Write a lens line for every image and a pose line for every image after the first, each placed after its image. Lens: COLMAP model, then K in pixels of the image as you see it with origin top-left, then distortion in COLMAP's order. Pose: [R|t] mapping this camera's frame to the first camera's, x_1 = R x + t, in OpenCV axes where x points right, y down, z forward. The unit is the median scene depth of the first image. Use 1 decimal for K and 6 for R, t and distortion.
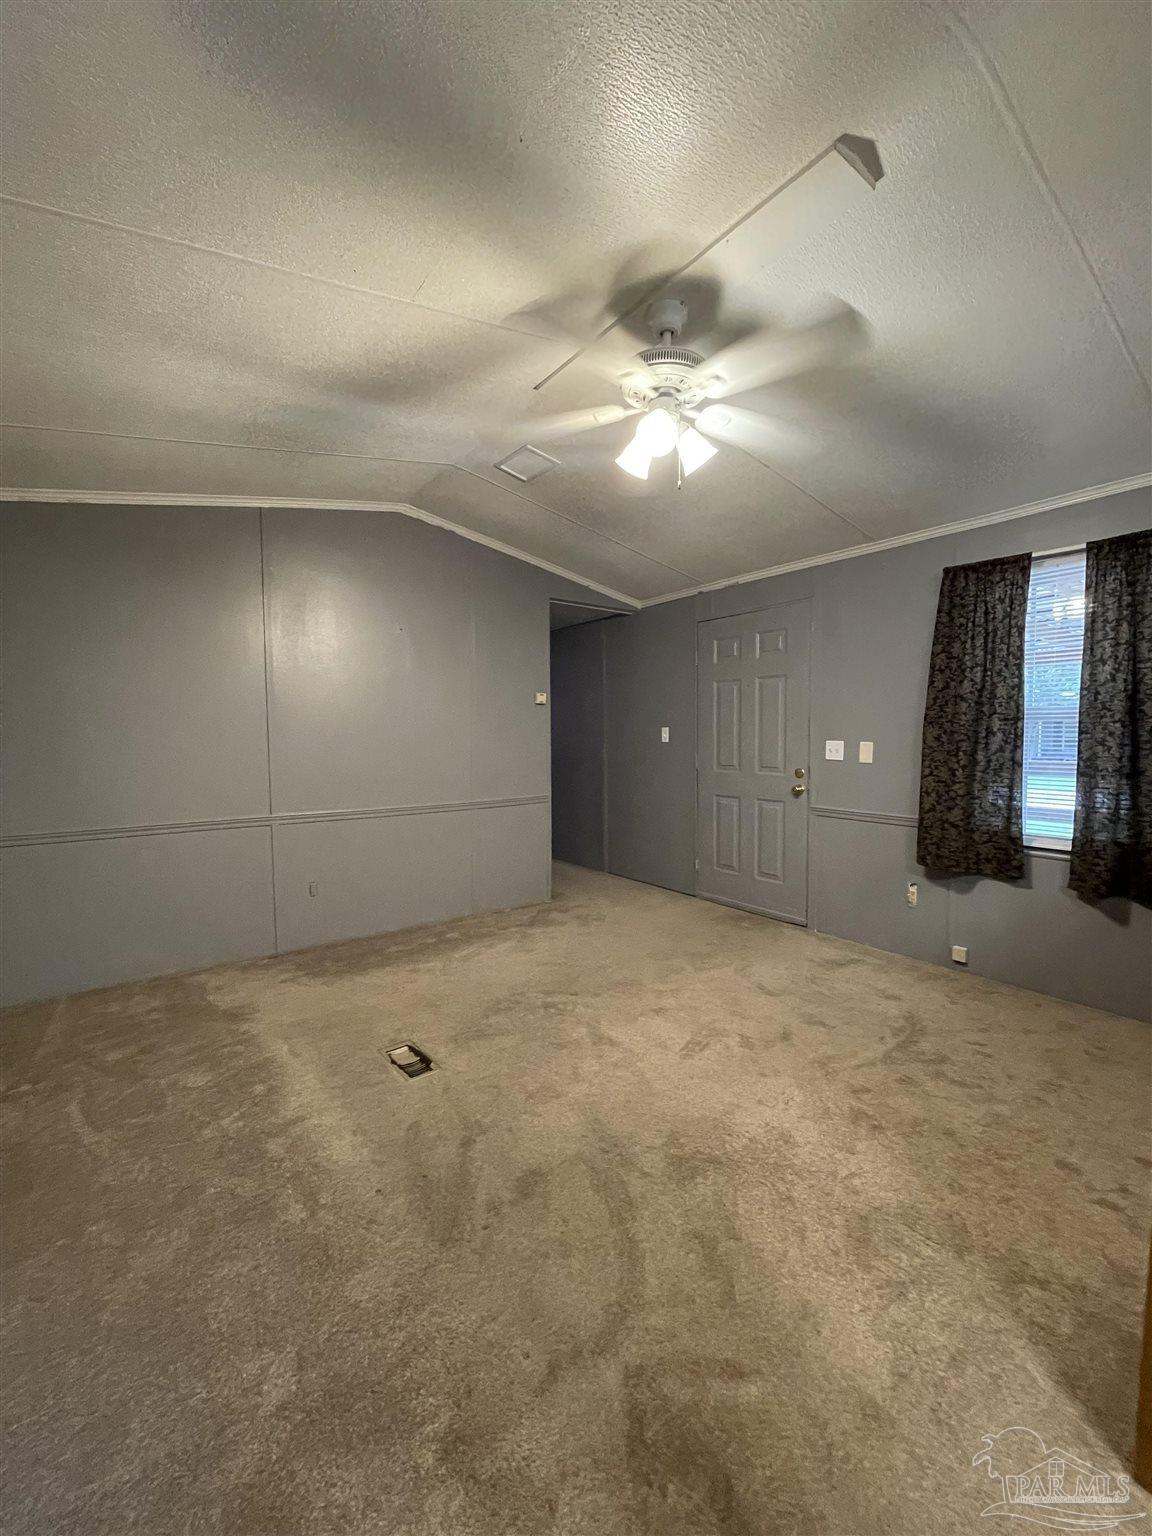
lens RADIAL K [[631.2, 0, 576.0], [0, 631.2, 768.0], [0, 0, 1]] dist [0.000164, -0.000720]
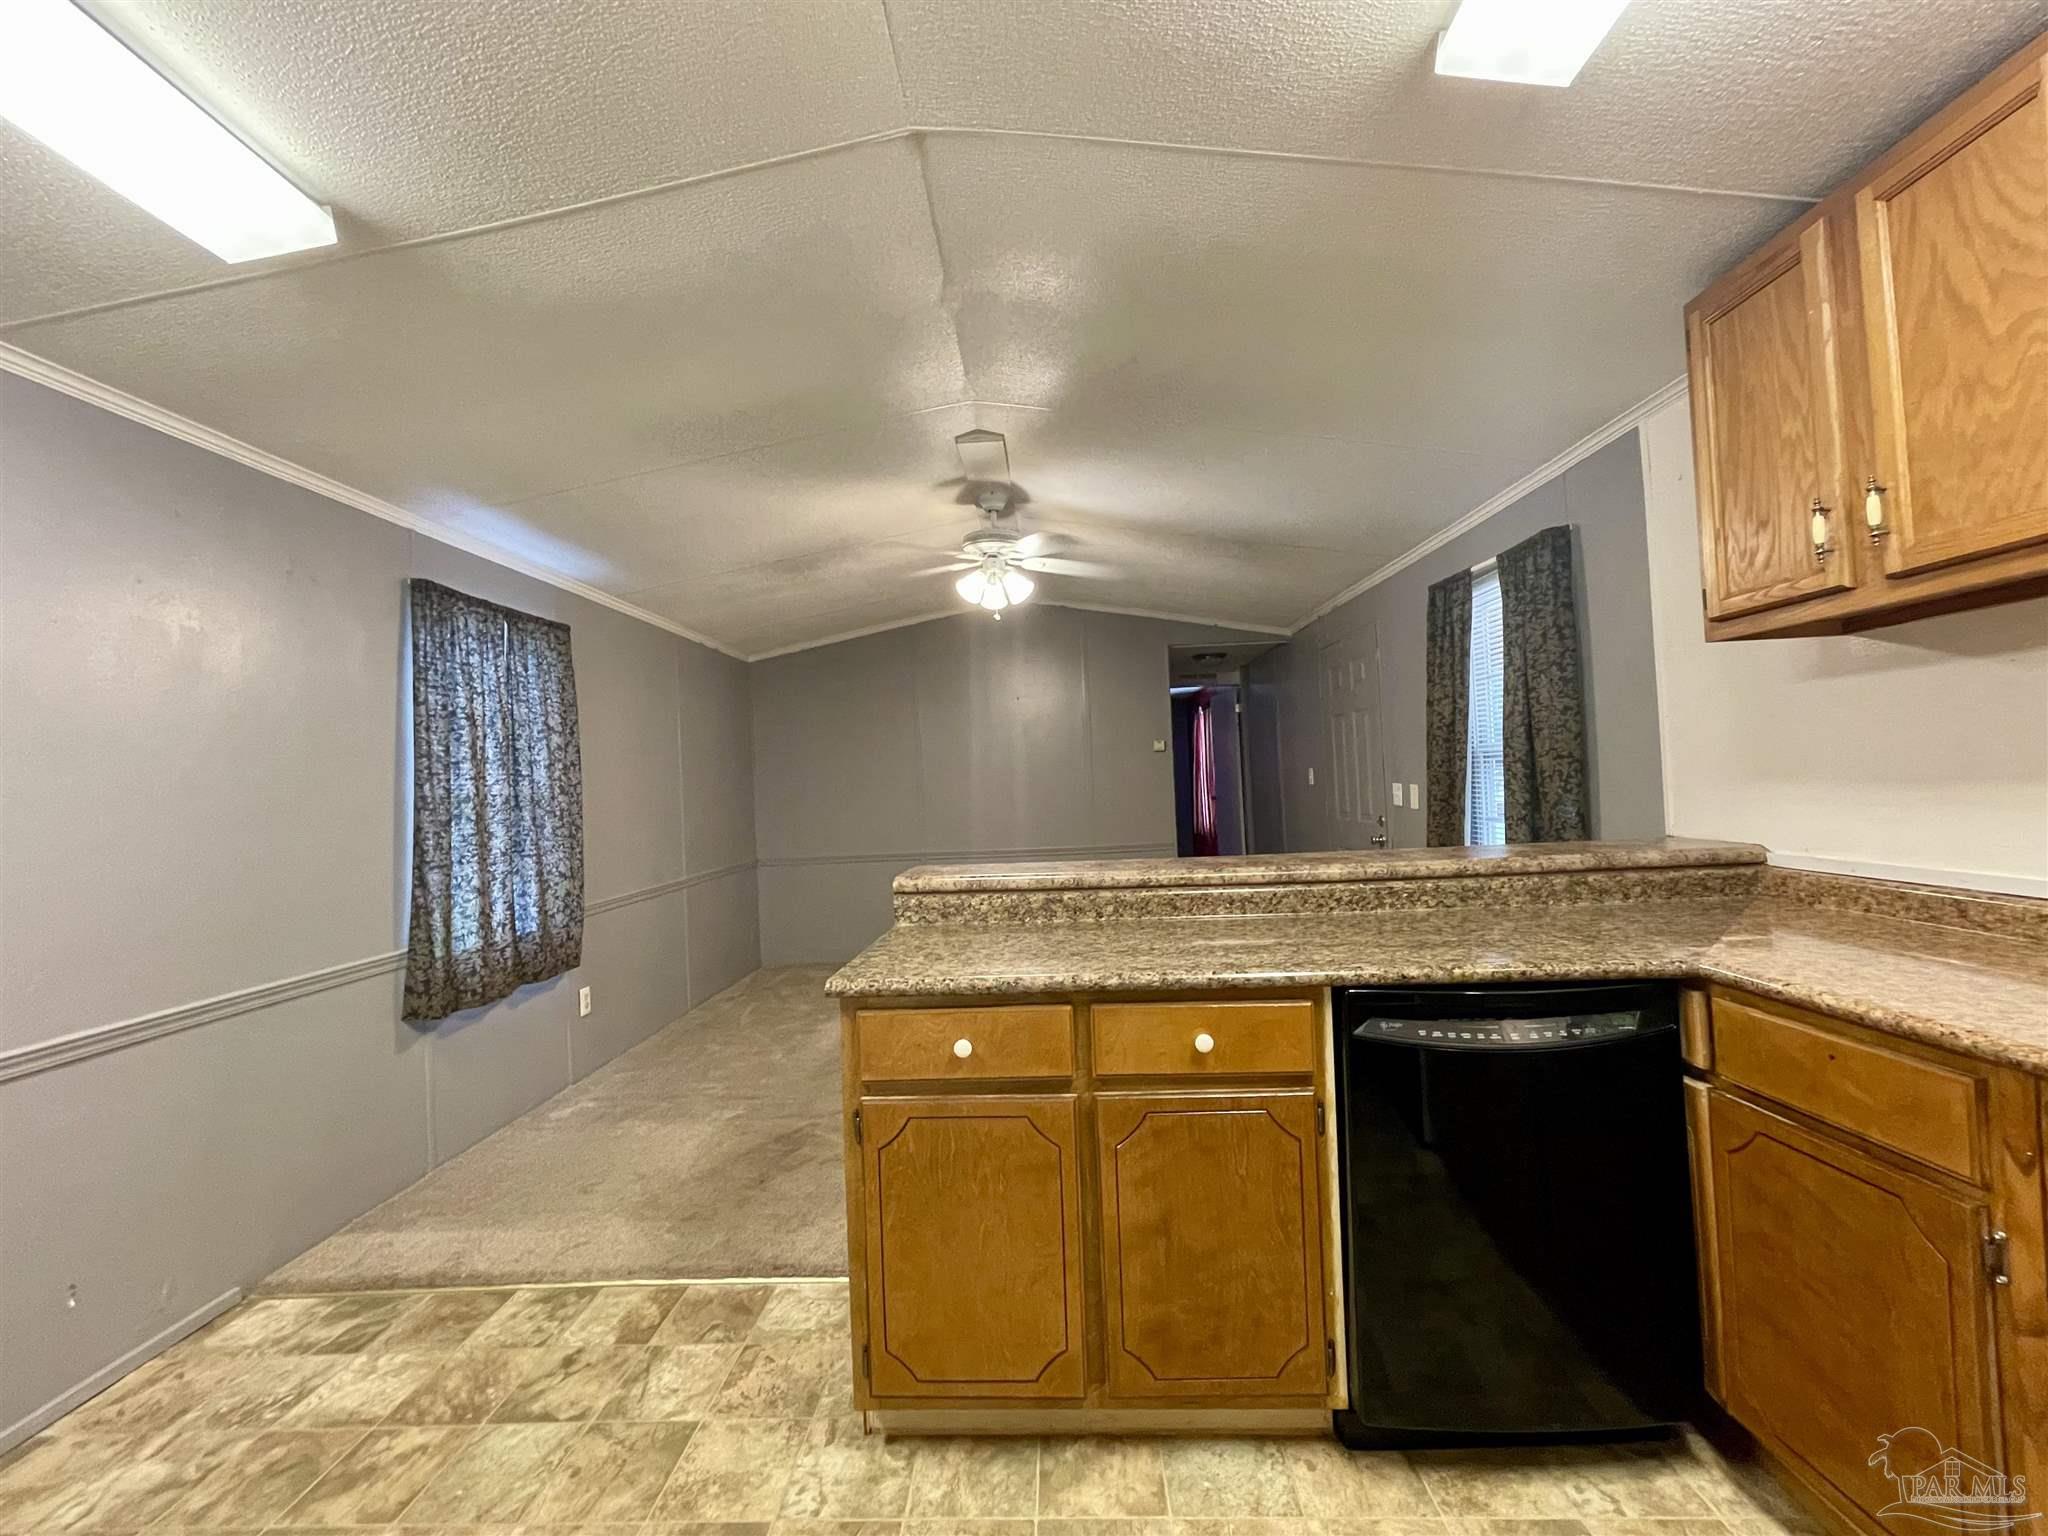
lens RADIAL K [[841.6, 0, 1024.0], [0, 841.6, 768.0], [0, 0, 1]] dist [0.000164, -0.000720]
pose [[0.776957, -0.044637, -0.627969, 1.002295], [0.017450, 0.998627, -0.049394, -0.018484], [0.629311, 0.027419, 0.776669, -0.302681]]
